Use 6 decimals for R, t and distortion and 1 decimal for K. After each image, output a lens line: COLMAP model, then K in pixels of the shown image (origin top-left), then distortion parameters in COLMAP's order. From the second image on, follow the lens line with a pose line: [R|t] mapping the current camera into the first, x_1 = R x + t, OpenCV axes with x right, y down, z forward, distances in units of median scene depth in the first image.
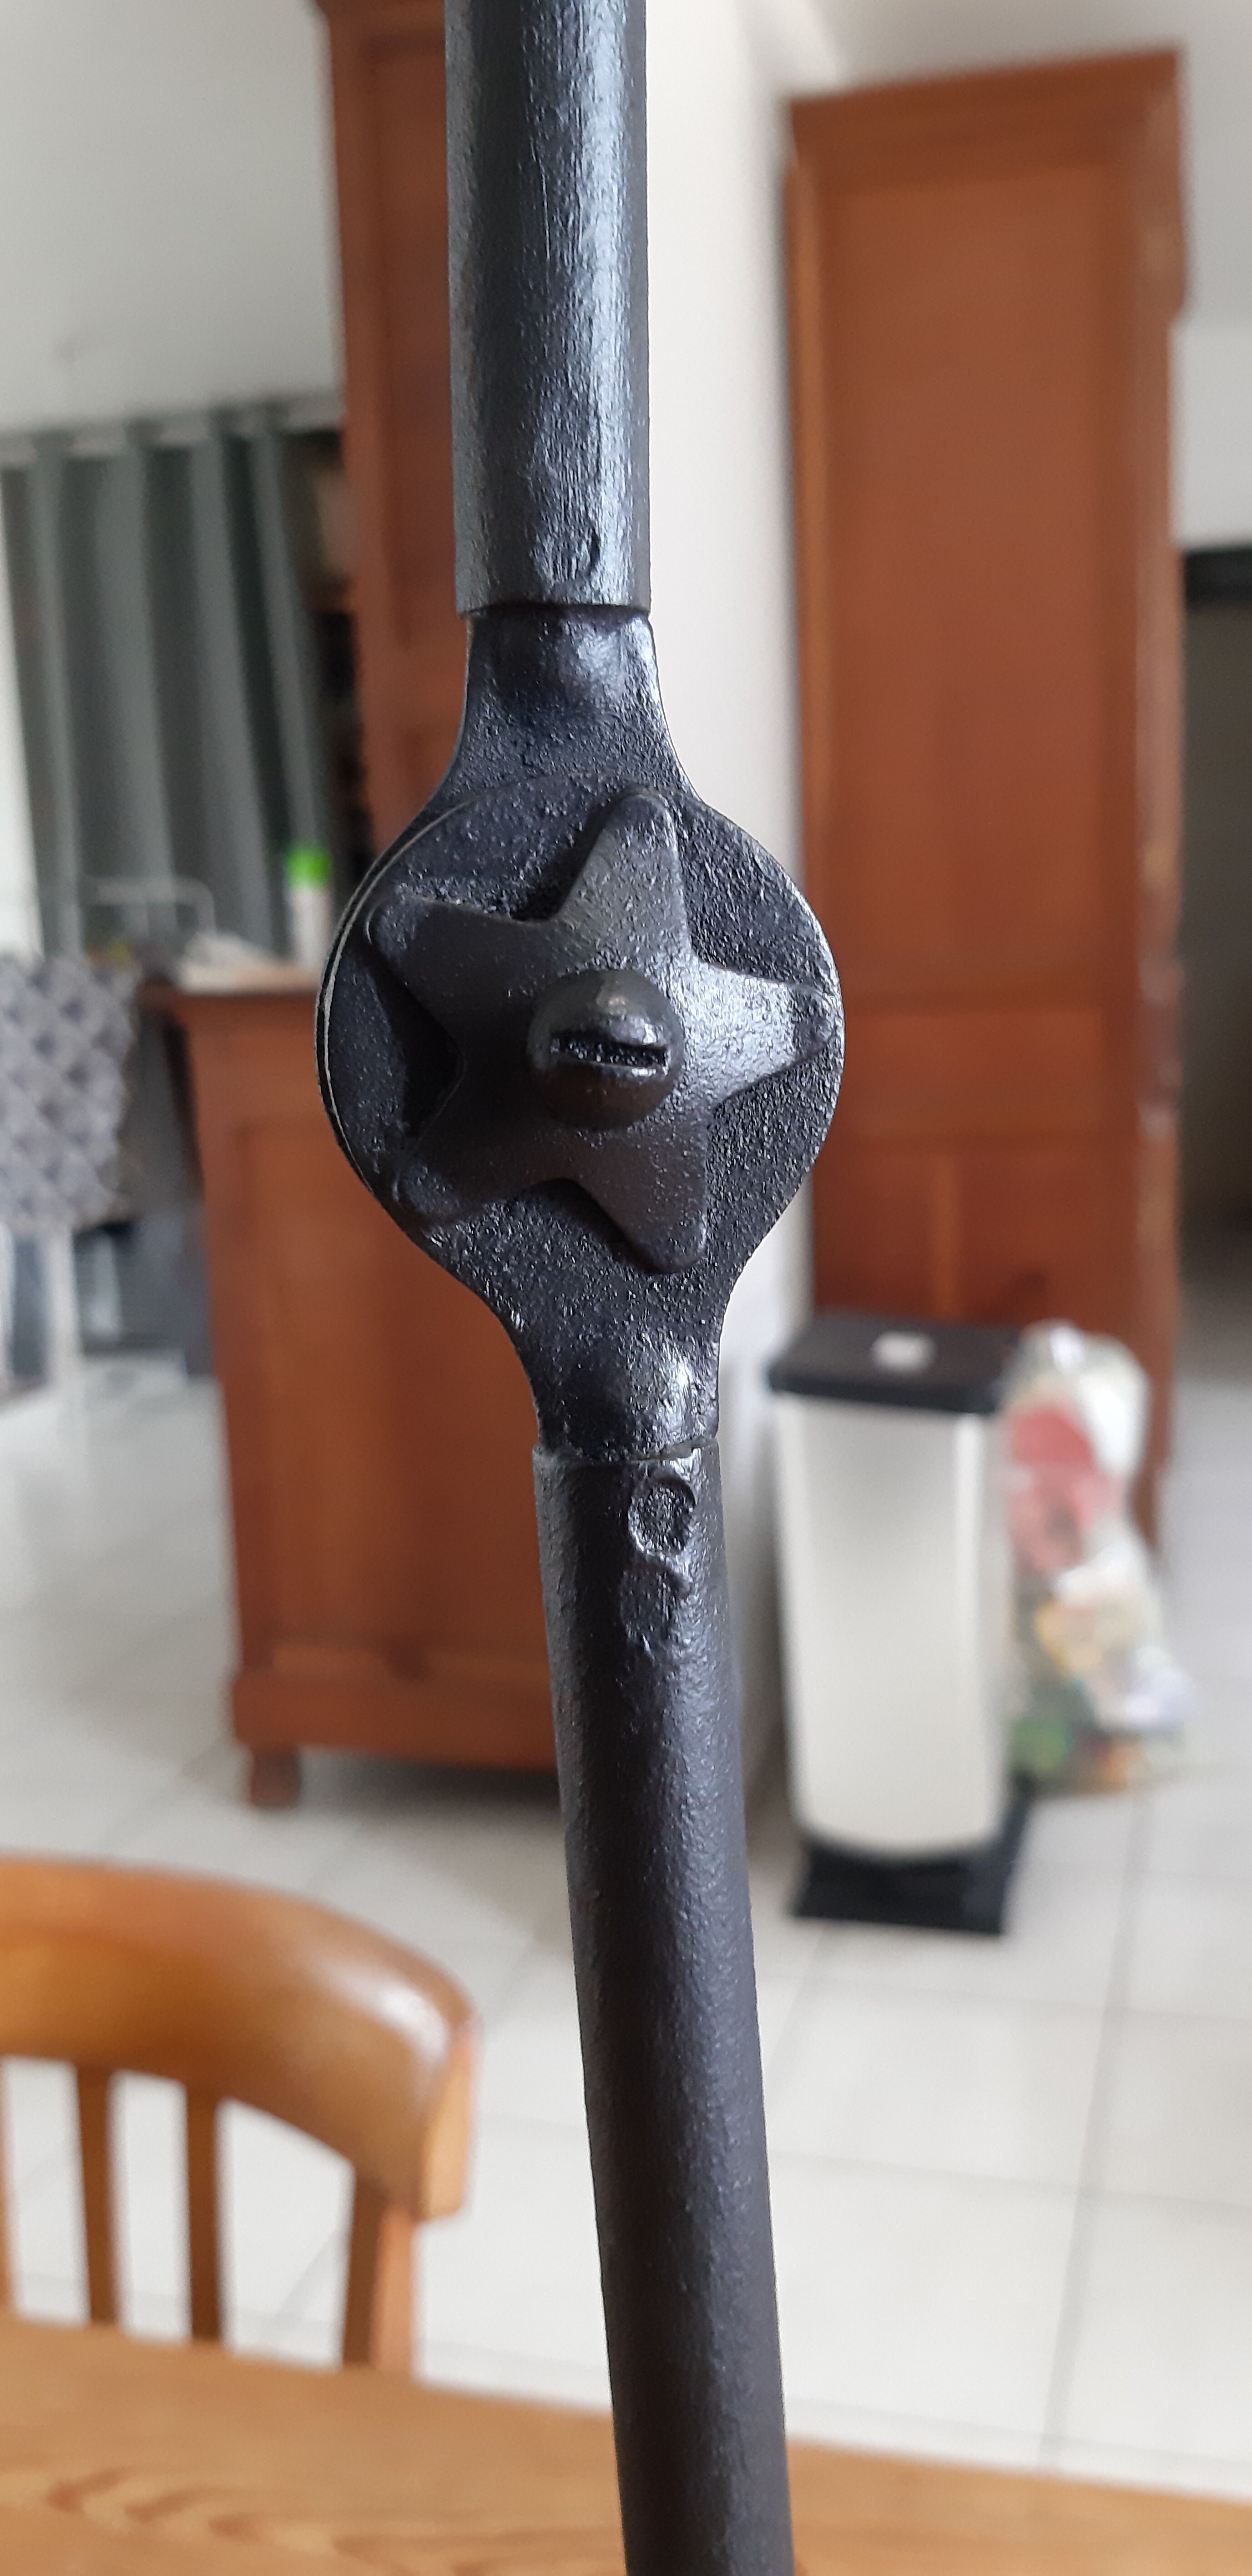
lens RADIAL K [[2135.1, 0, 629.8], [0, 2135.1, 1169.8], [0, 0, 1]] dist [0.005832, -0.118122]
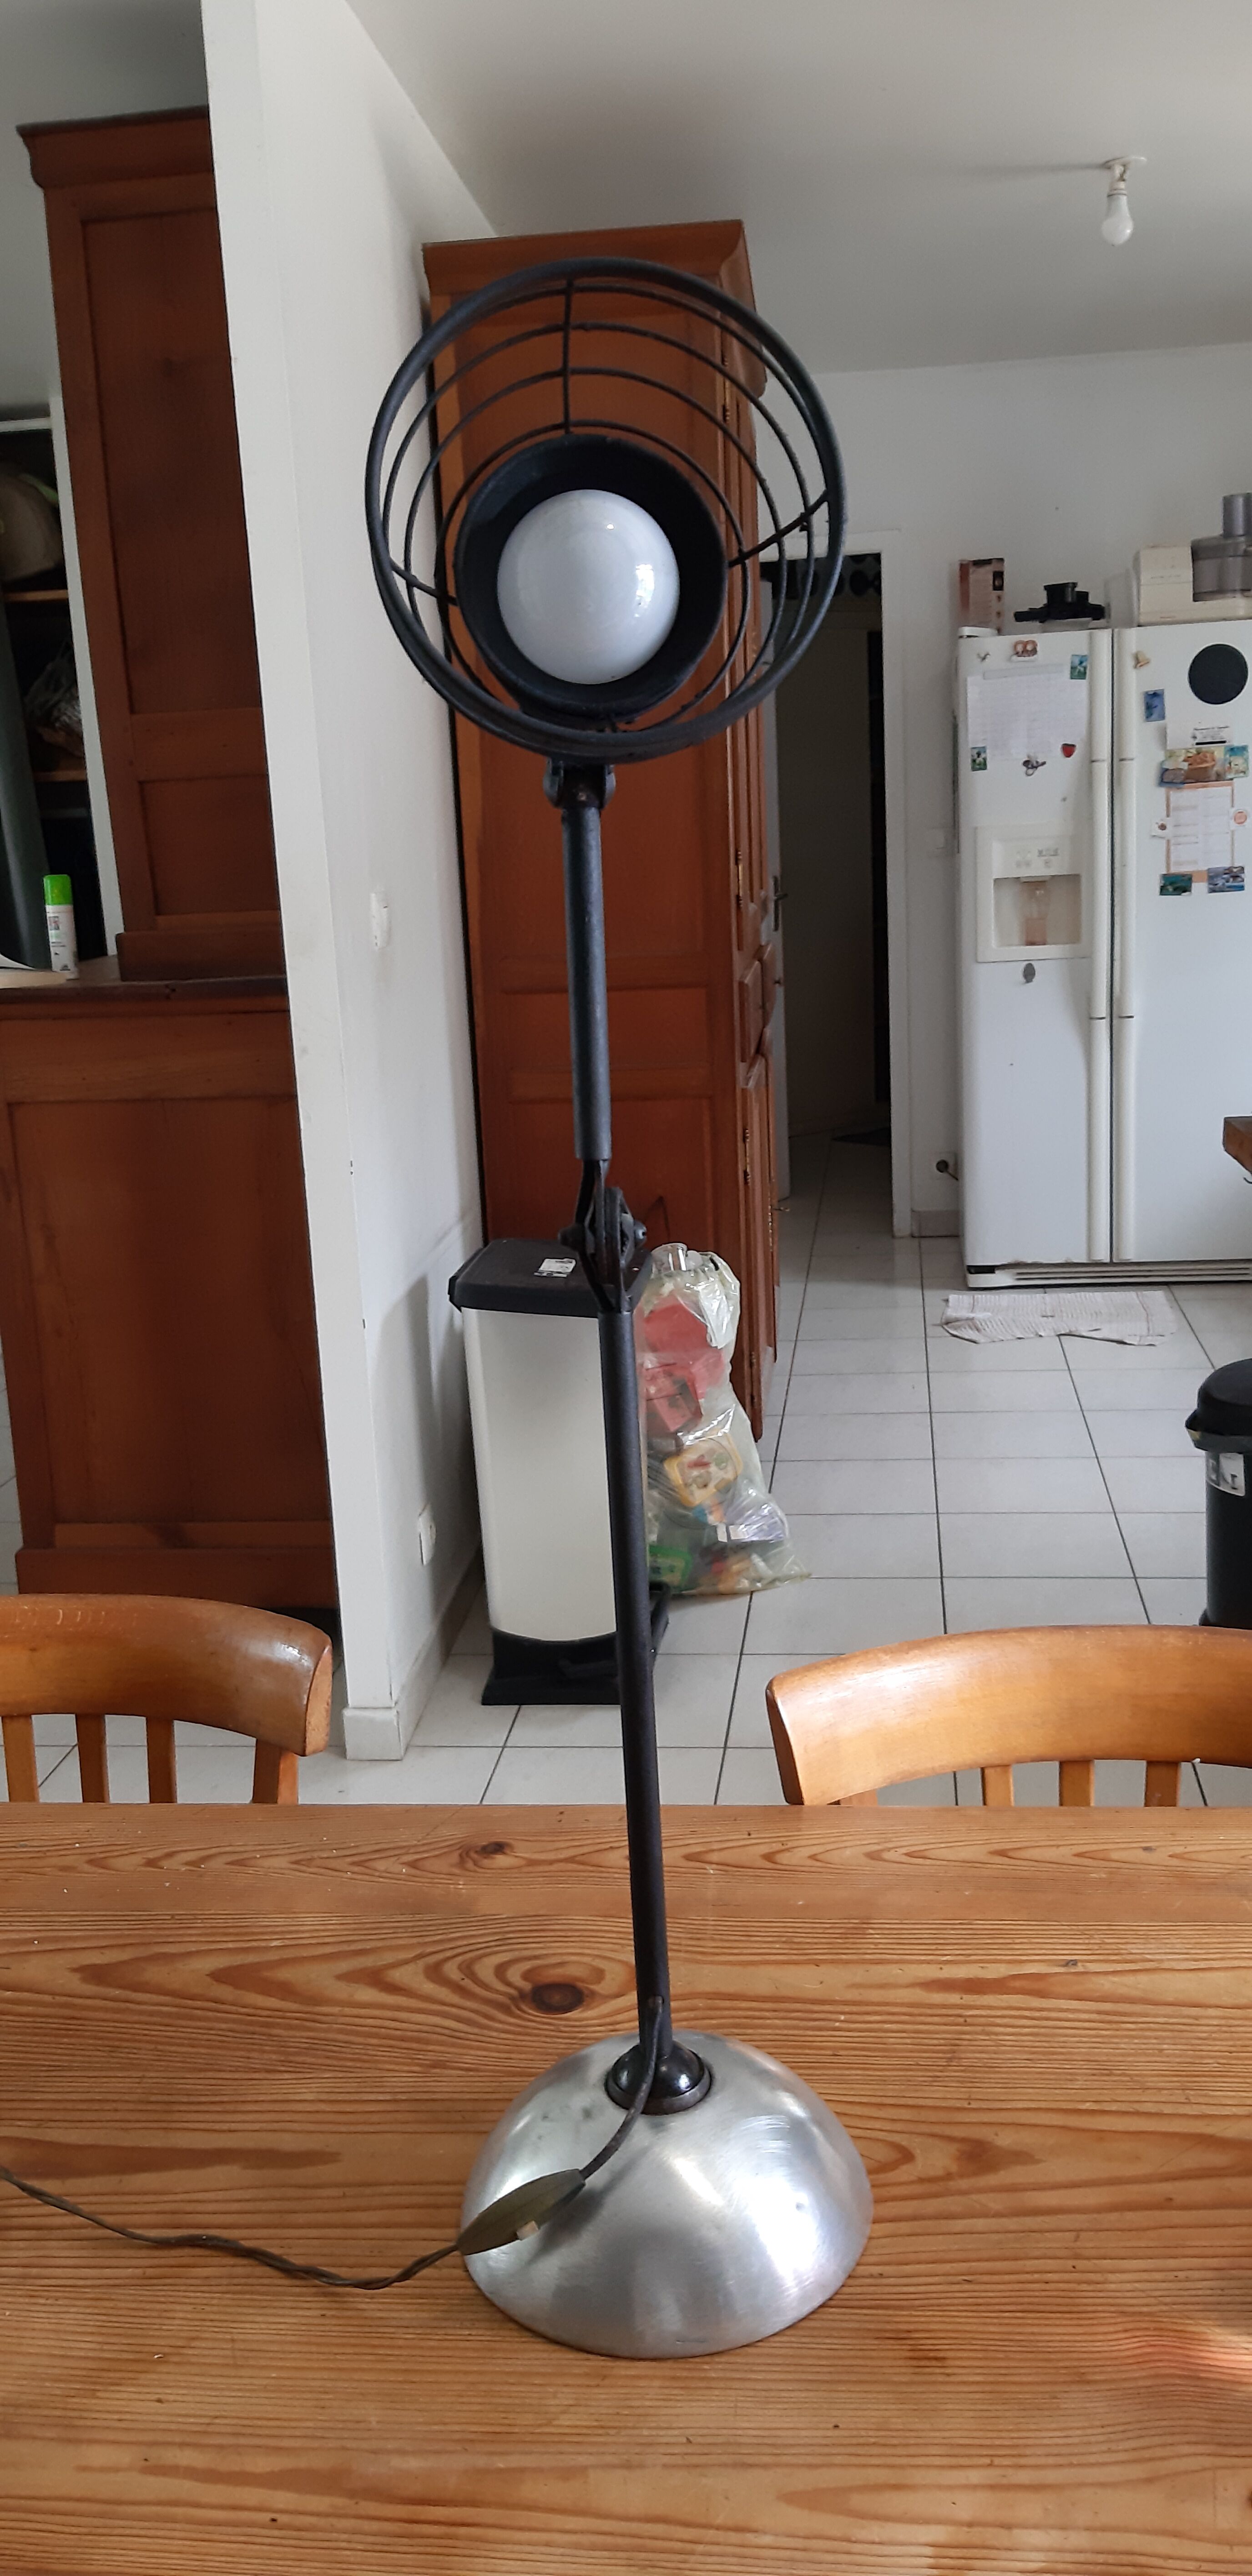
lens RADIAL K [[1987.4, 0, 626.0], [0, 1987.4, 1288.0], [0, 0, 1]] dist [0.092476, -0.162359]
pose [[0.986931, -0.038070, 0.156581, -0.018959], [0.022618, 0.994800, 0.099309, -0.019065], [-0.159547, -0.094469, 0.982660, -0.176918]]
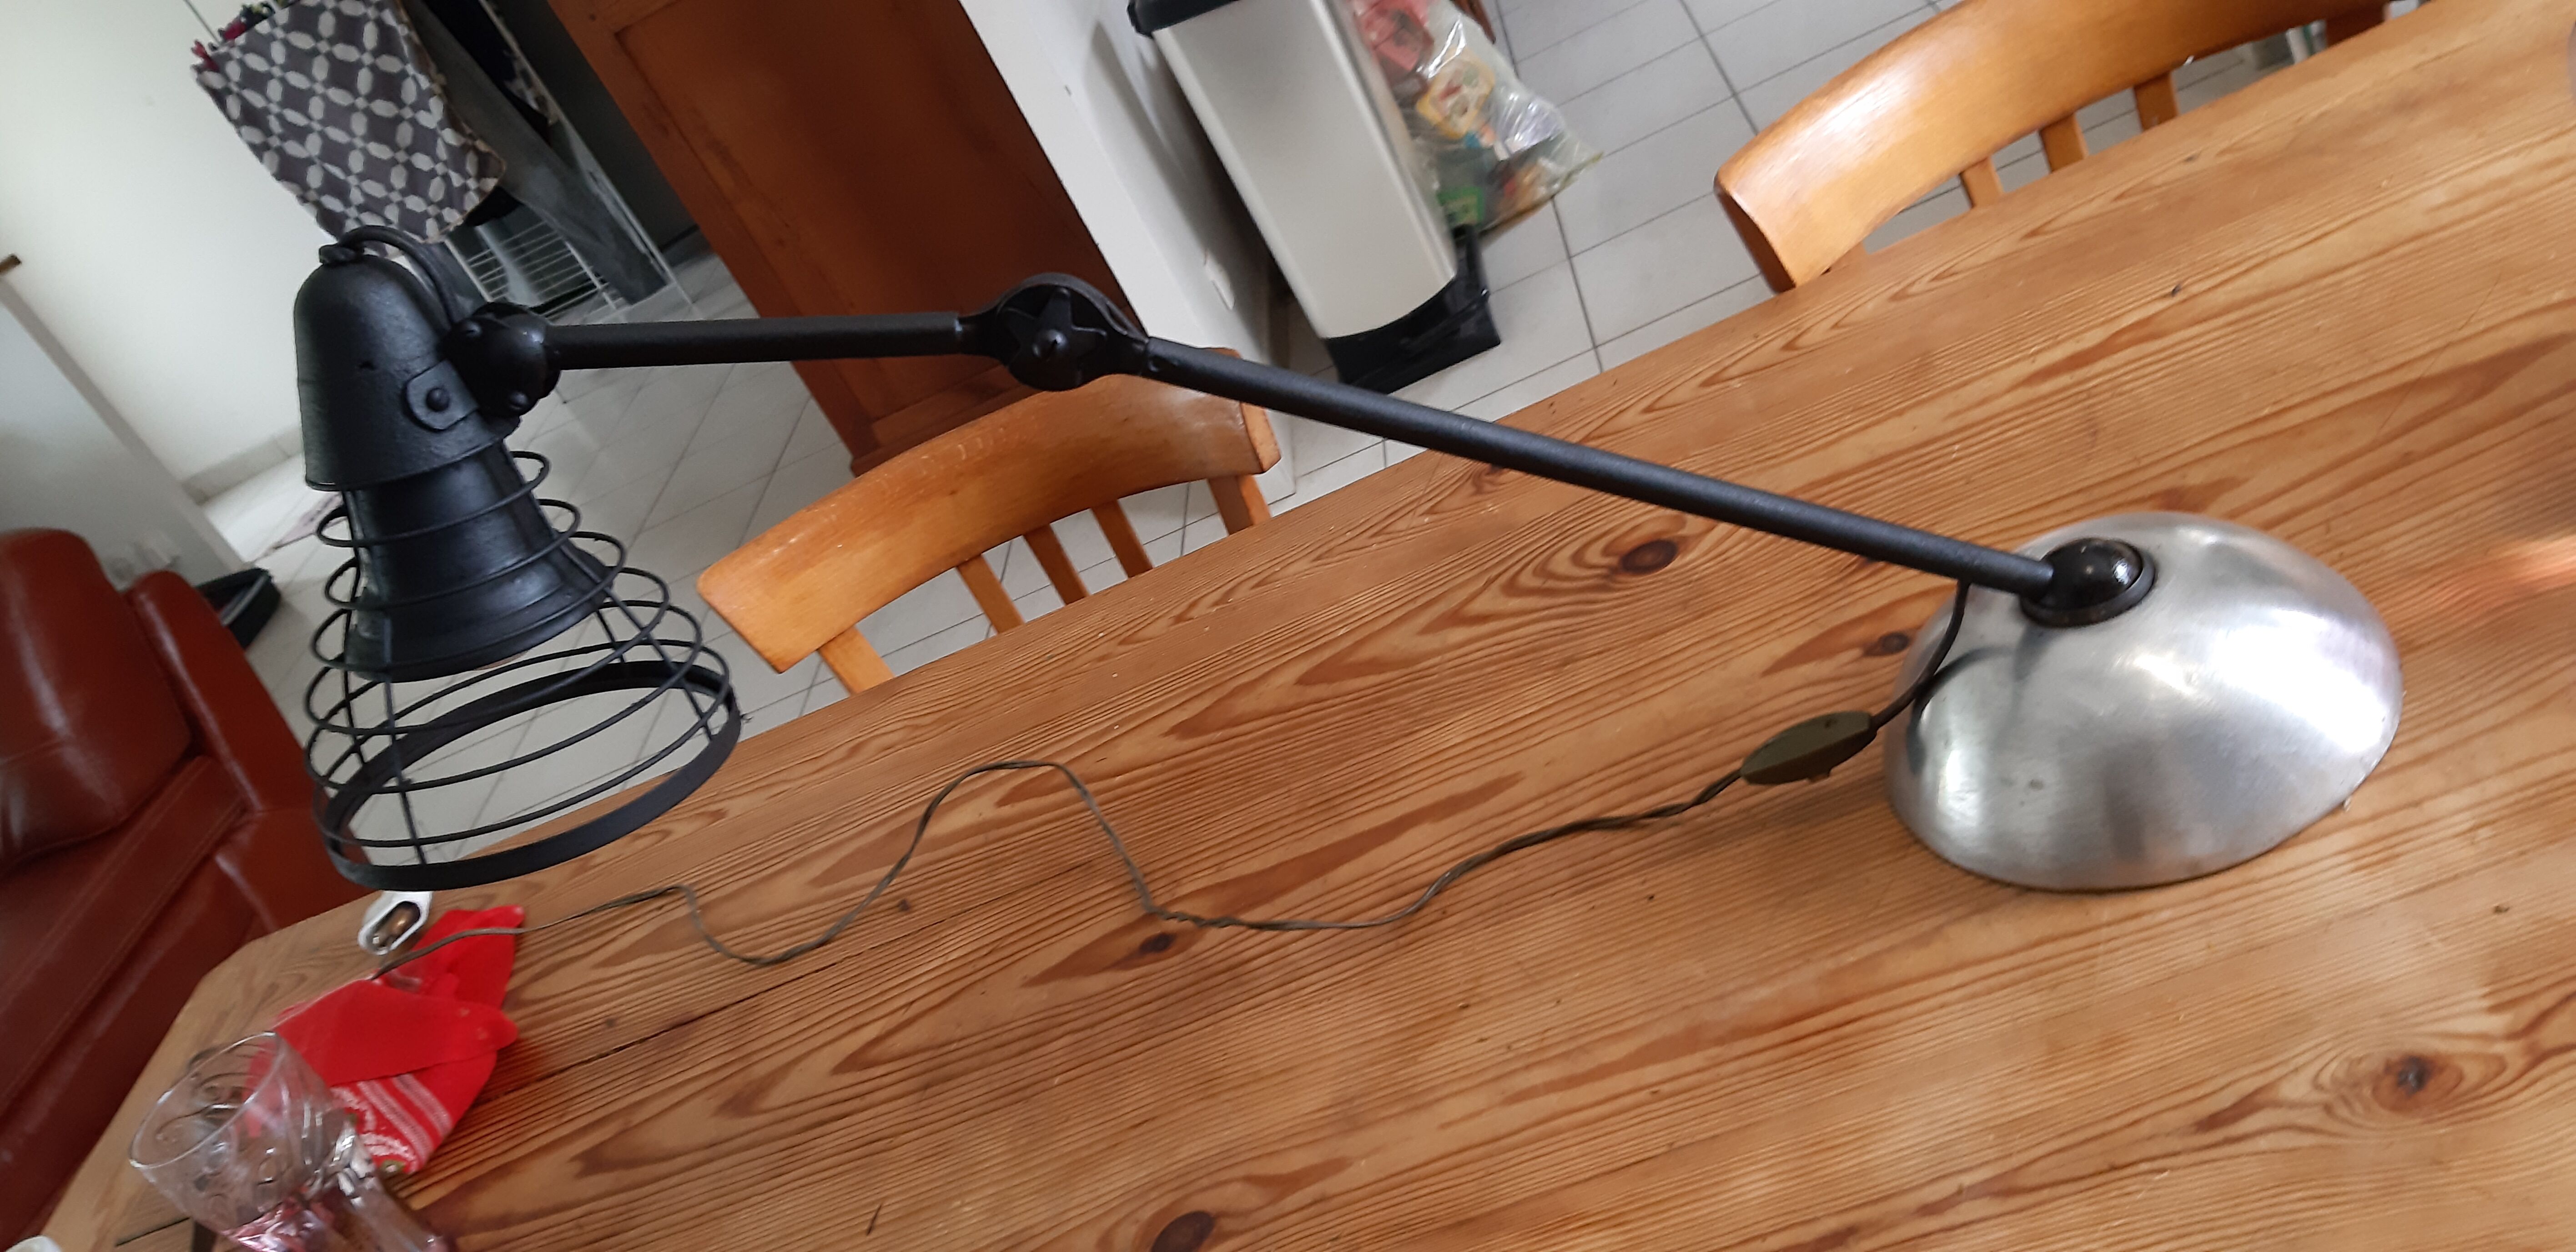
lens RADIAL K [[2018.2, 0, 1251.9], [0, 2018.2, 565.2], [0, 0, 1]] dist [0.121728, -0.228713]
pose [[0.882890, -0.468802, 0.027032, -0.045864], [0.434002, 0.836623, 0.334221, -0.000538], [-0.179299, -0.283348, 0.942107, -0.145931]]
